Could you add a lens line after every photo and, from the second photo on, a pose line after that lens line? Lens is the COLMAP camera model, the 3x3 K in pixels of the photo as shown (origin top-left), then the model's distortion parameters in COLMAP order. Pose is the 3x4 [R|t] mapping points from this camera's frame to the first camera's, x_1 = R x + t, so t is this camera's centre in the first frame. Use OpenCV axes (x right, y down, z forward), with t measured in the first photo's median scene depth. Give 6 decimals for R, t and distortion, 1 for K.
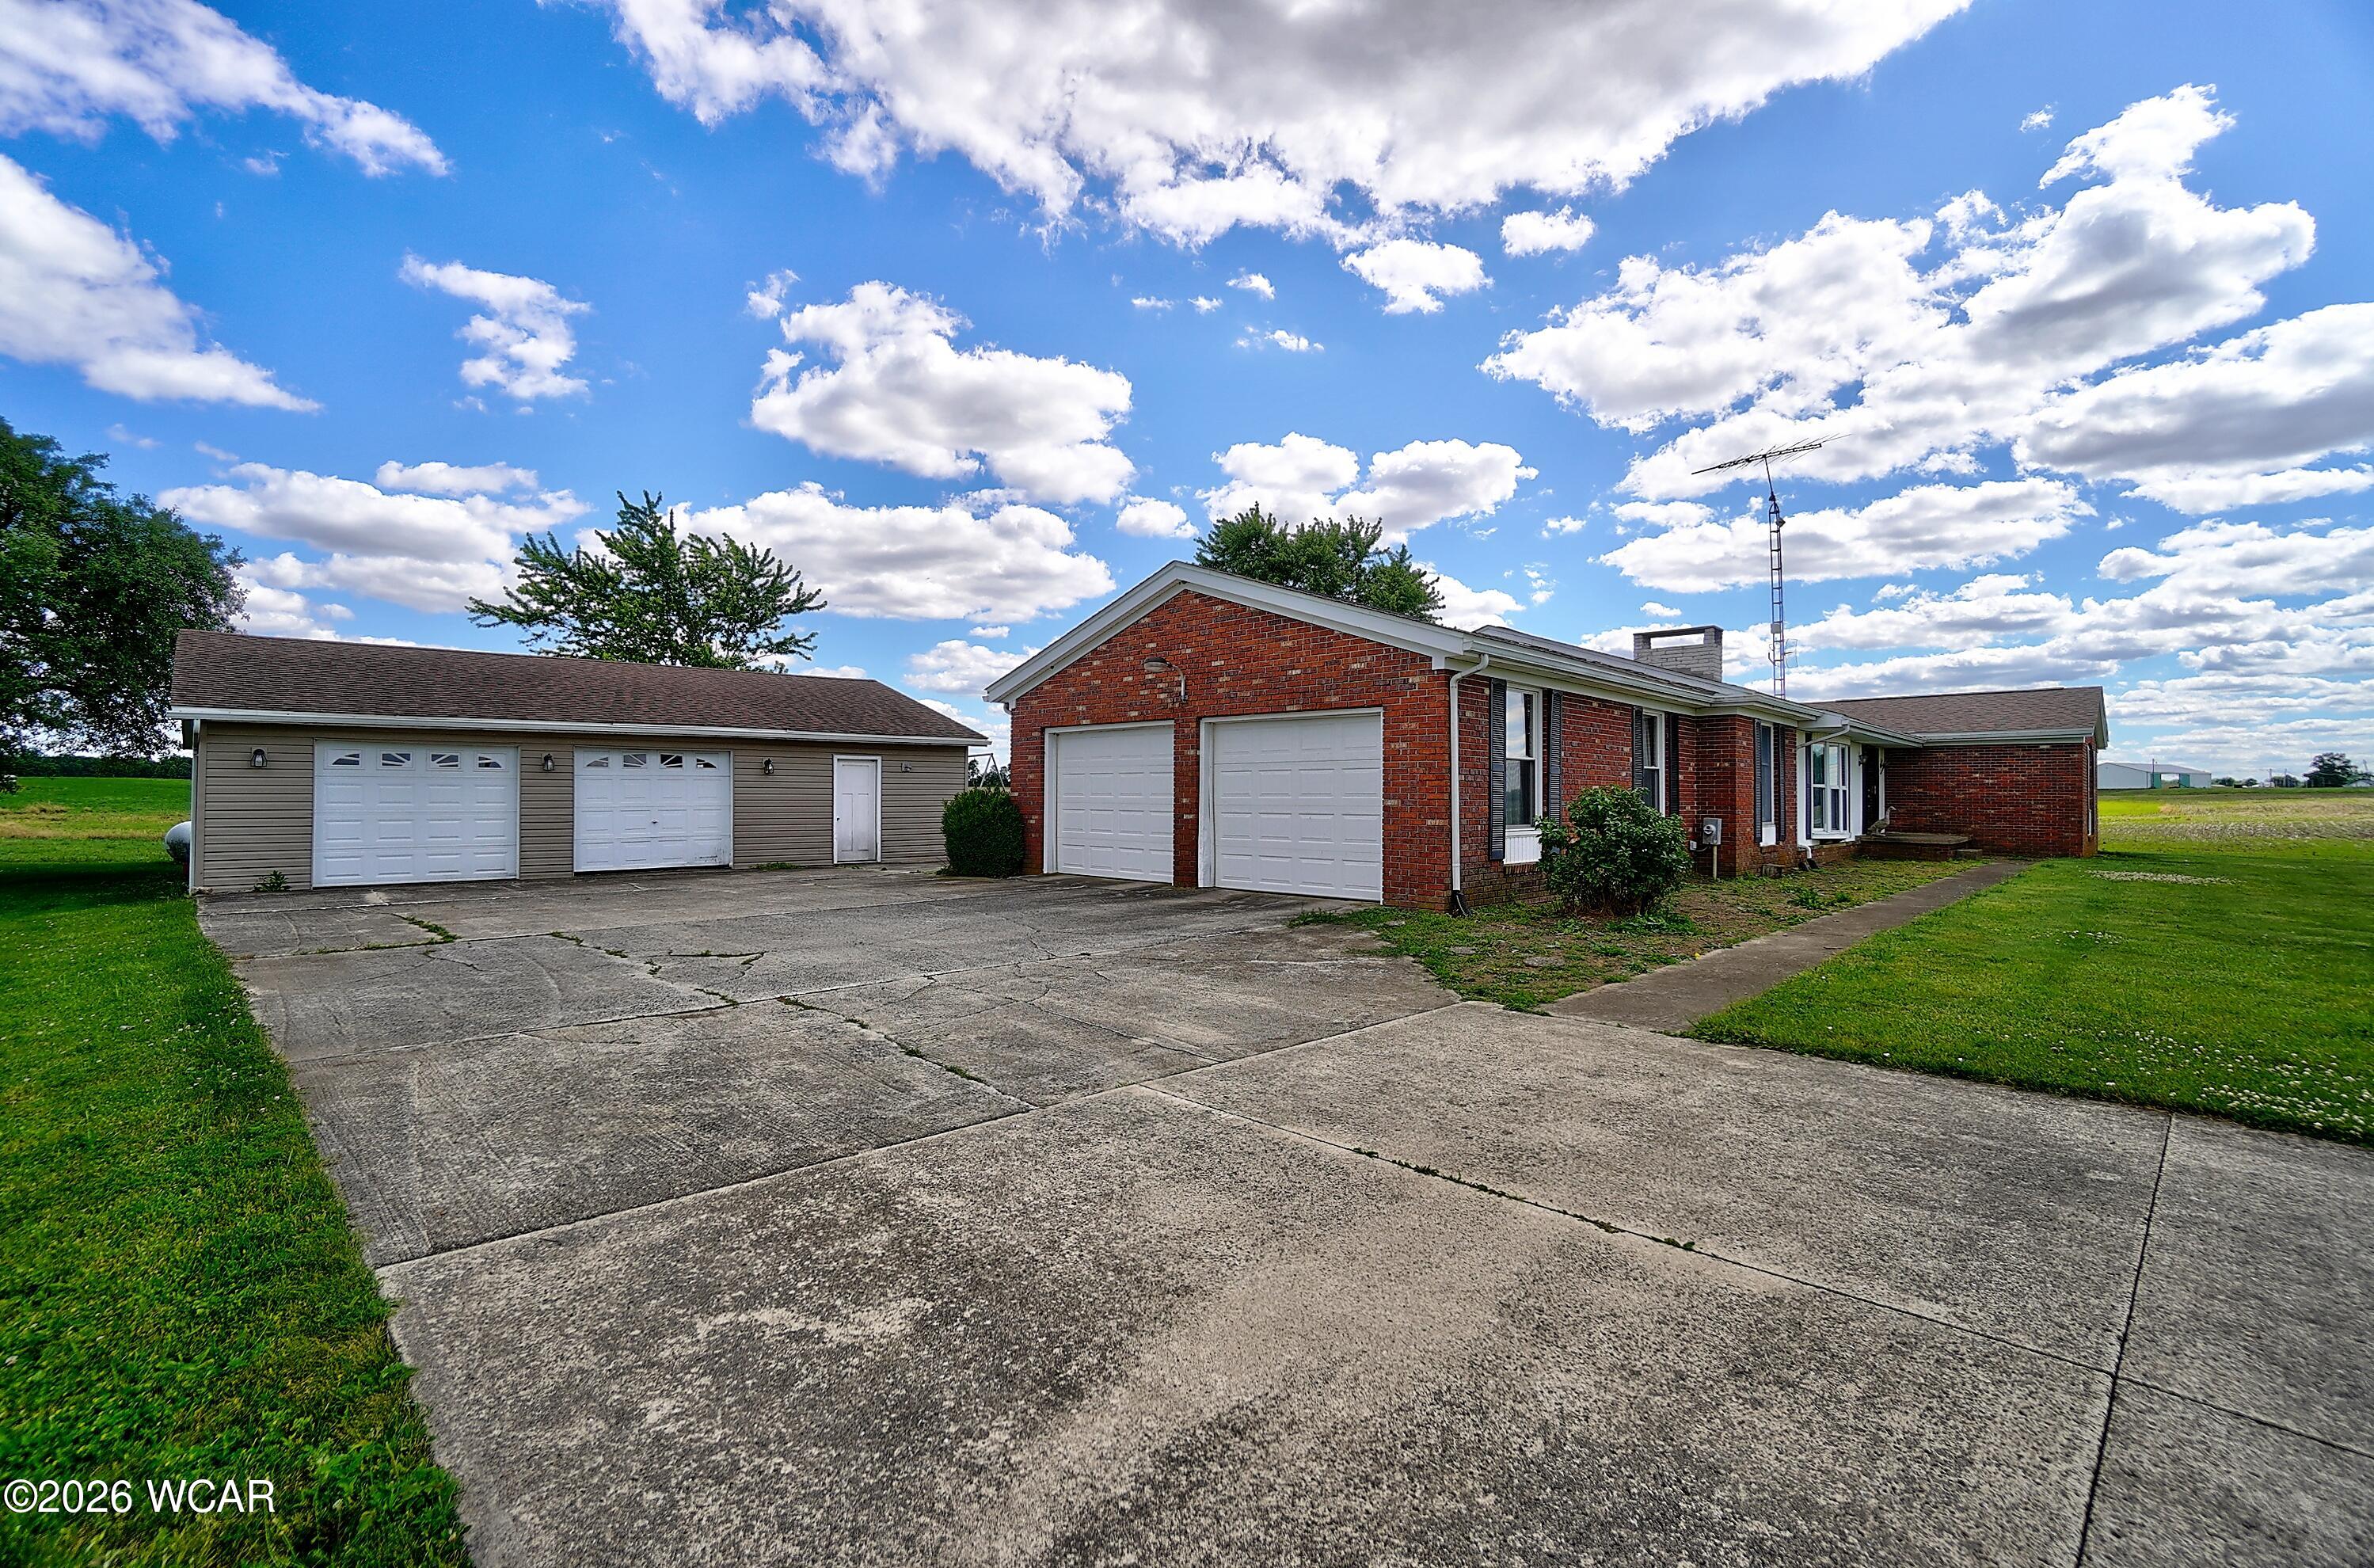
lens RADIAL K [[1096.2, 0, 1133.5], [0, 1096.2, 776.5], [0, 0, 1]] dist [-0.031162, 0.015851]
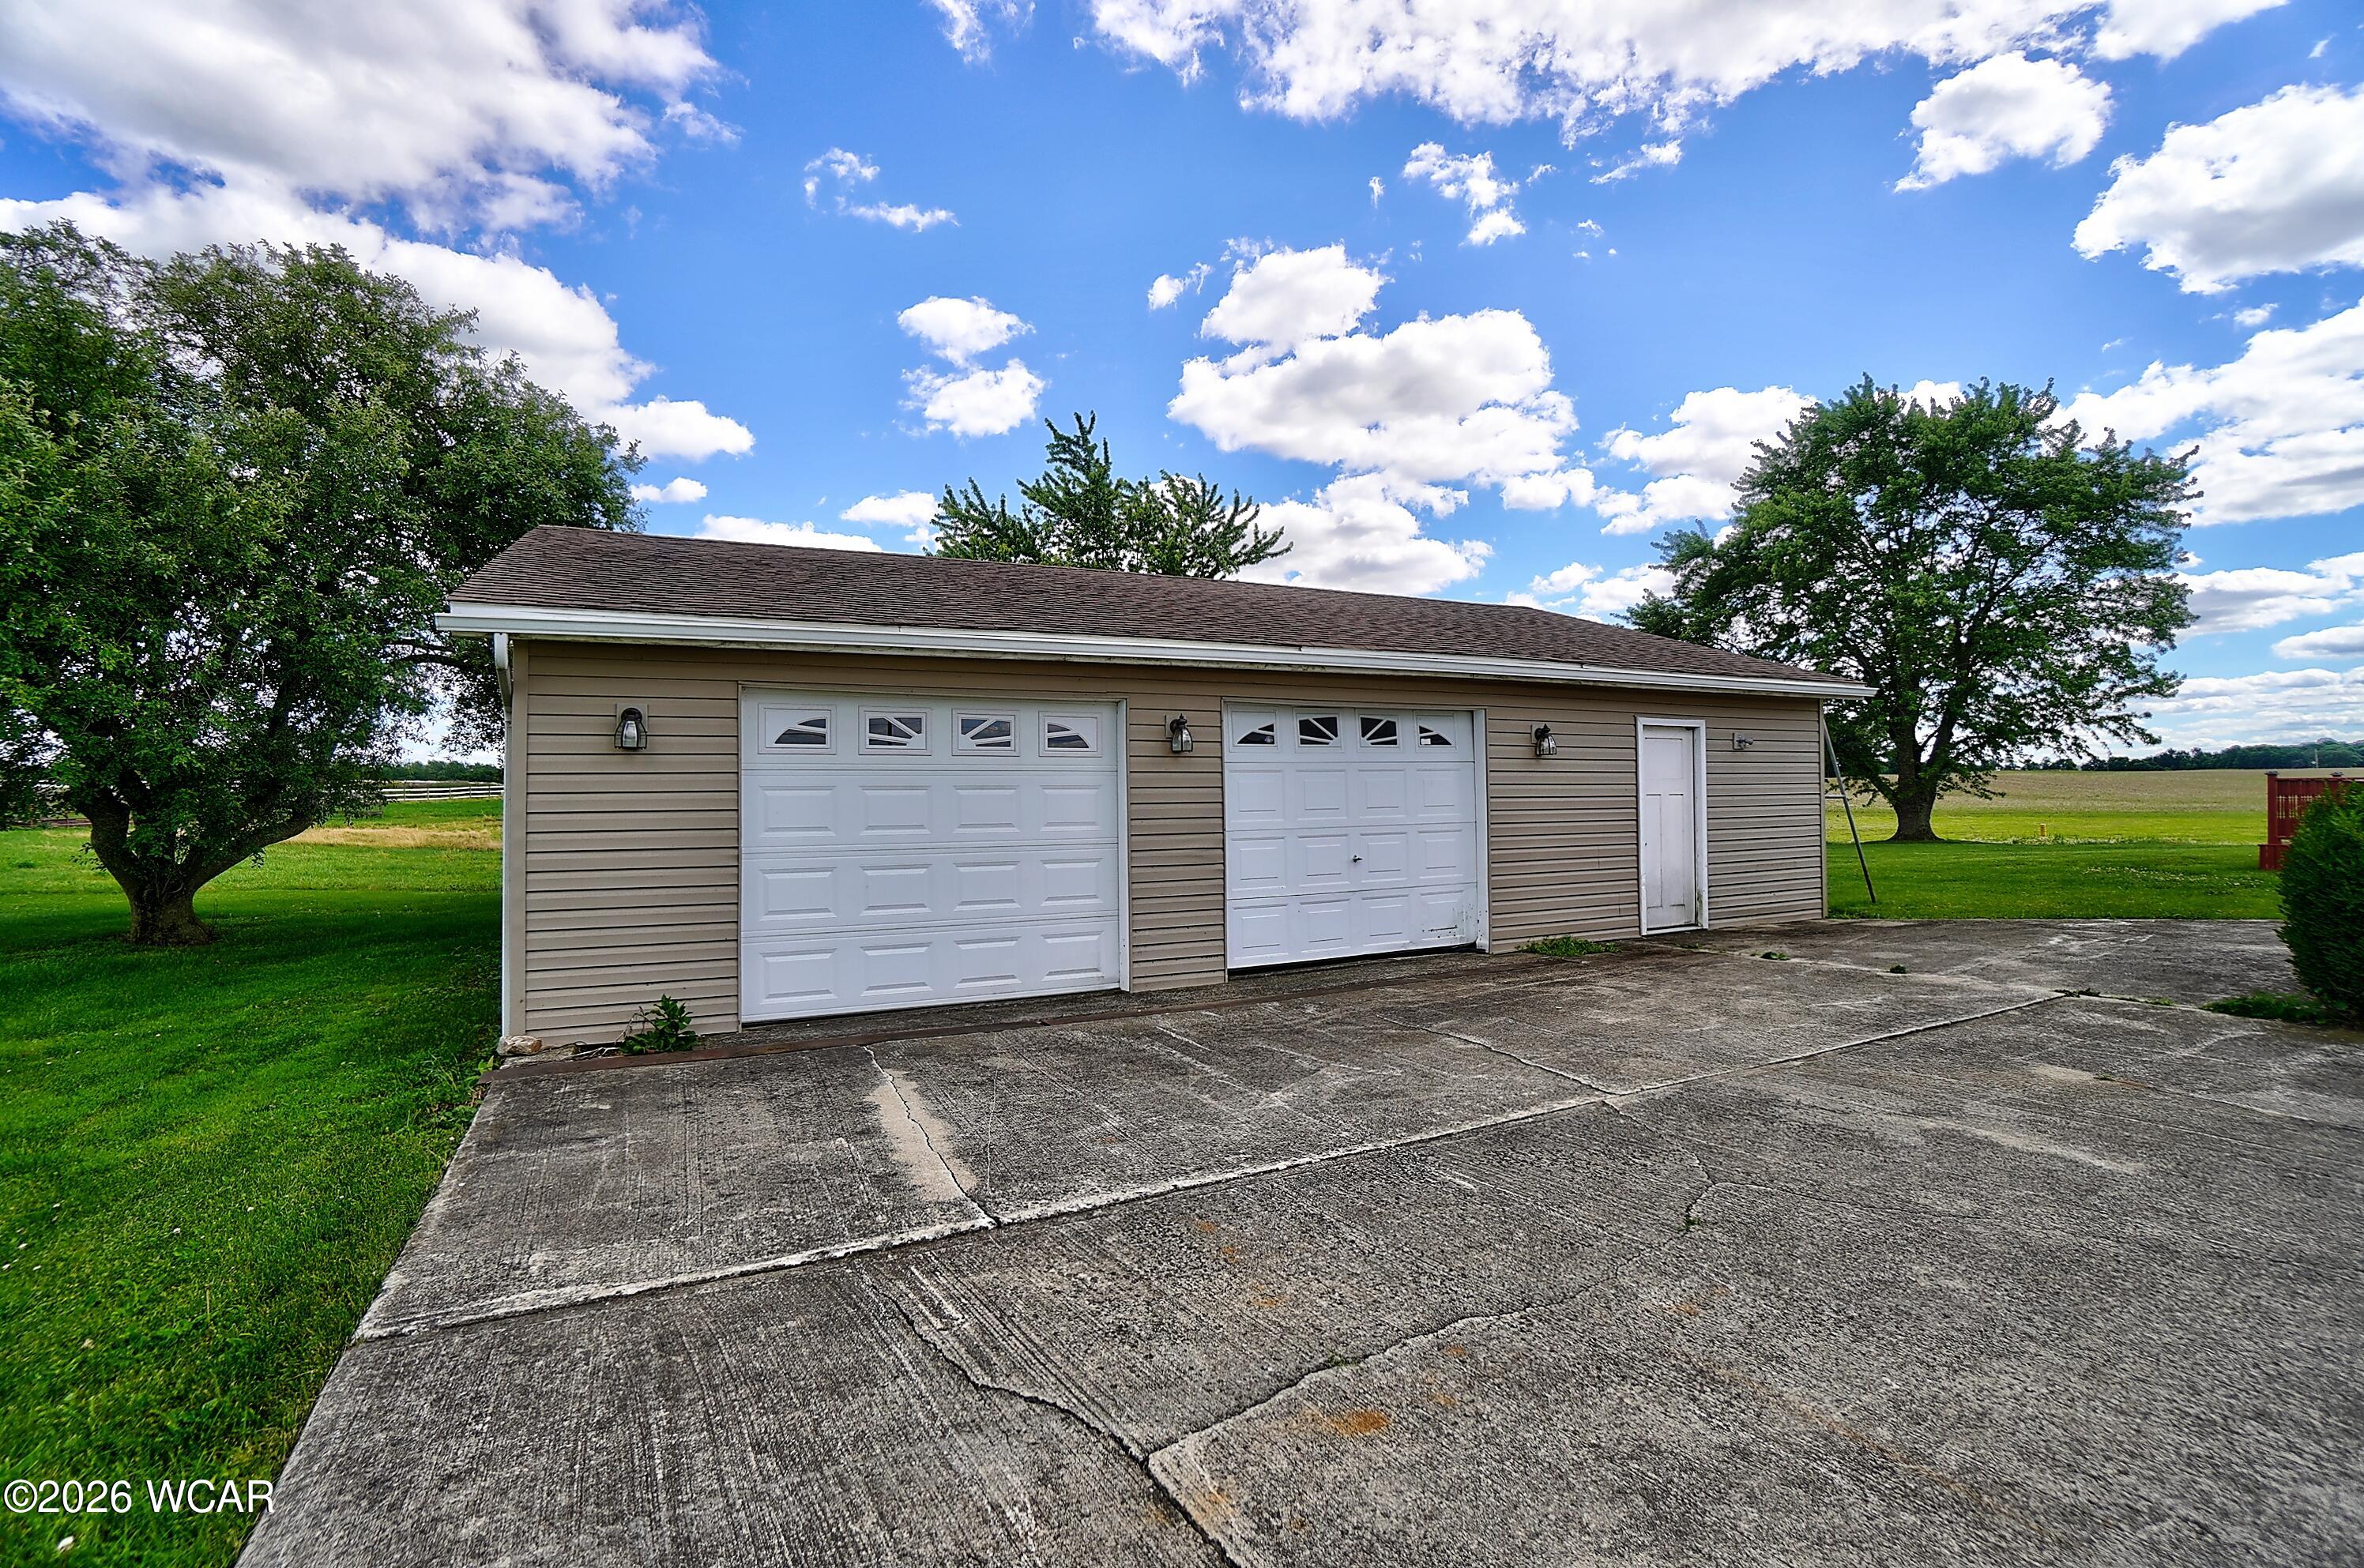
lens RADIAL K [[1058.1, 0, 1137.3], [0, 1058.1, 783.0], [0, 0, 1]] dist [-0.057534, 0.021569]
pose [[0.960713, -0.010518, -0.277344, -0.388620], [0.014361, 0.999827, 0.011829, 0.001738], [0.277172, -0.015348, 0.960698, 0.510304]]
